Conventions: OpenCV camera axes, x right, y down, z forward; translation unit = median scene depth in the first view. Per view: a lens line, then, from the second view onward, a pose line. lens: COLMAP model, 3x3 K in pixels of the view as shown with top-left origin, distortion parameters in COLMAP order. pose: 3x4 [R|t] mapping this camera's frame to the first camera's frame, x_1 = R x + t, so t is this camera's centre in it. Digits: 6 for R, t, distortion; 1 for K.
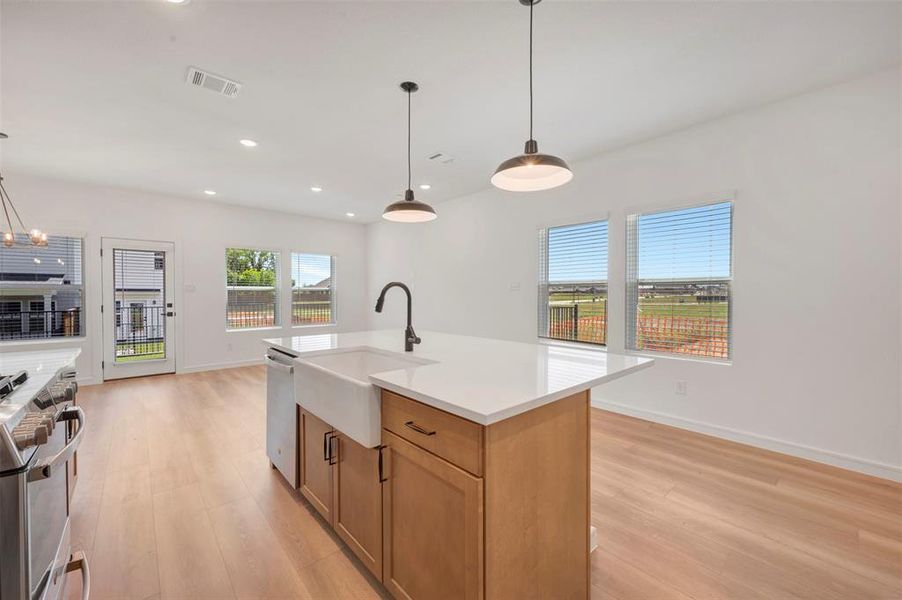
lens RADIAL K [[354.3, 0, 451.6], [0, 354.3, 296.4], [0, 0, 1]] dist [-0.000173, -0.000155]
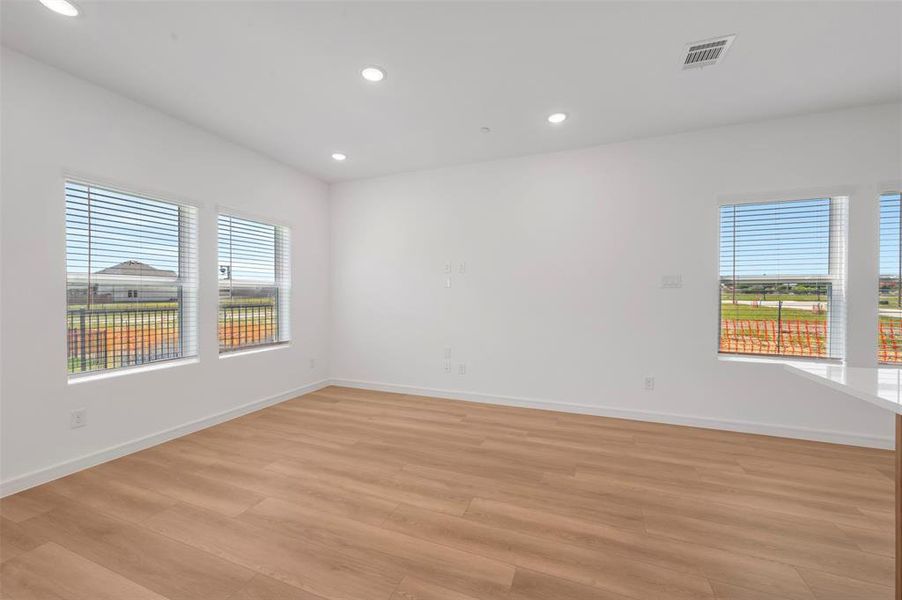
lens RADIAL K [[354.3, 0, 451.6], [0, 354.3, 296.4], [0, 0, 1]] dist [-0.000173, -0.000155]
pose [[0.894219, -0.001861, 0.447625, -0.478408], [0.002996, 0.999994, -0.001829, 0.000024], [-0.447619, 0.002977, 0.894219, 0.496746]]
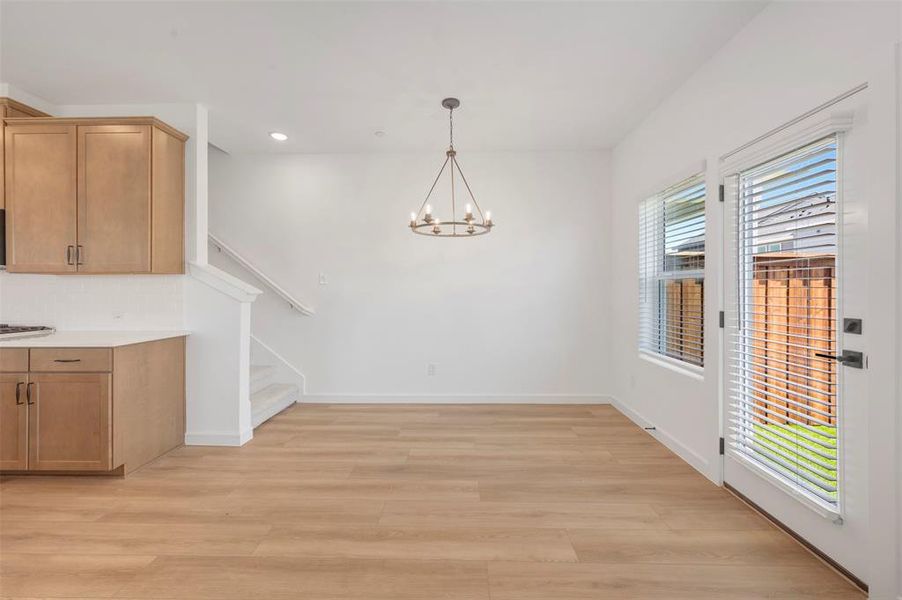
lens RADIAL K [[356.9, 0, 454.3], [0, 356.9, 288.8], [0, 0, 1]] dist [0.000815, 0.000326]
pose [[-0.679707, 0.001181, -0.733483, -0.405413], [-0.001794, 0.999993, 0.003272, -0.003786], [0.733482, 0.003540, -0.679700, 0.998993]]
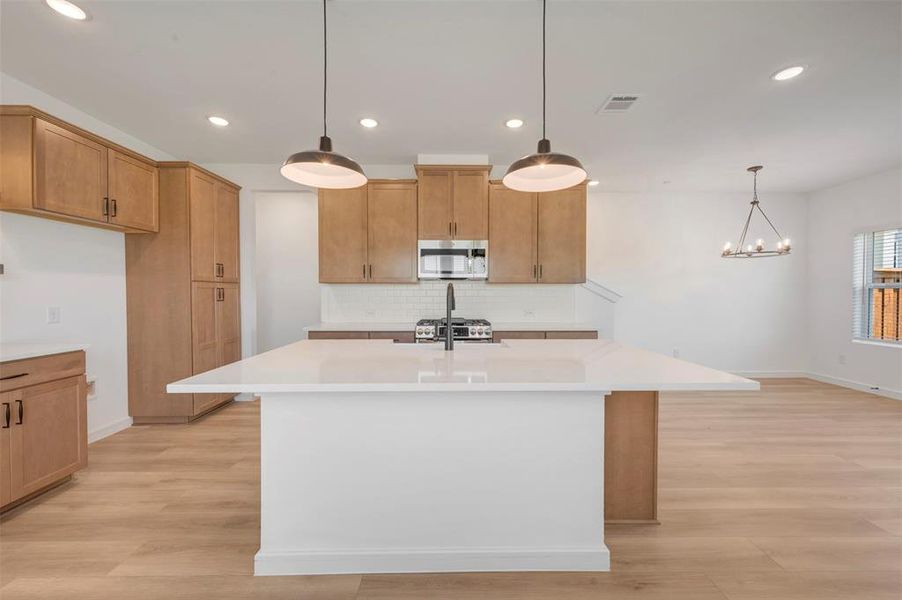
lens RADIAL K [[354.3, 0, 451.6], [0, 354.3, 296.4], [0, 0, 1]] dist [-0.000173, -0.000155]
pose [[-0.653190, 0.004571, -0.757180, 0.248375], [-0.004366, 0.999942, 0.009802, -0.002024], [0.757182, 0.009708, -0.653132, 0.633111]]
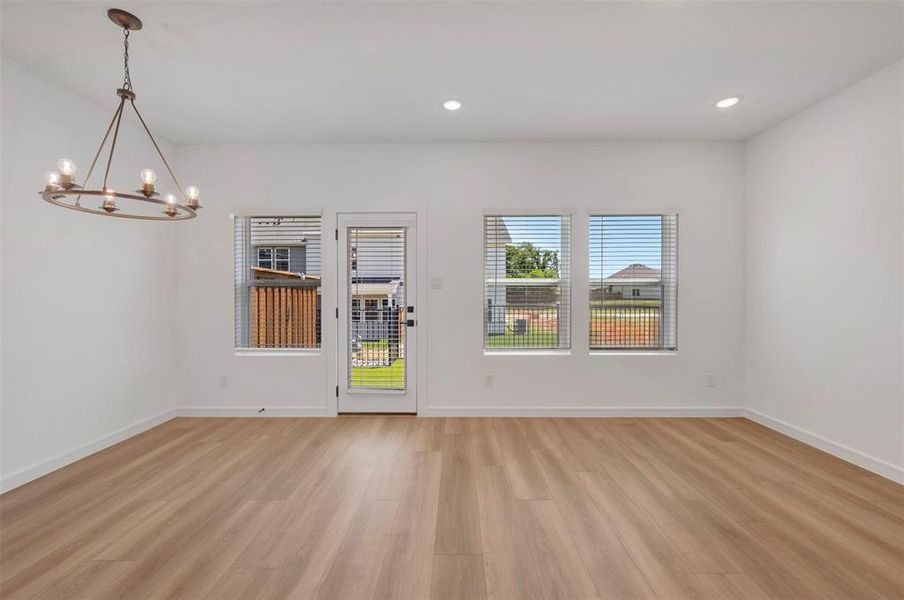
lens RADIAL K [[369.7, 0, 455.5], [0, 369.7, 295.3], [0, 0, 1]] dist [-0.001286, -0.000262]
pose [[0.744162, 0.003768, -0.667988, -0.291723], [-0.004494, 0.999990, 0.000635, -0.001484], [0.667984, 0.002529, 0.744172, 0.570776]]
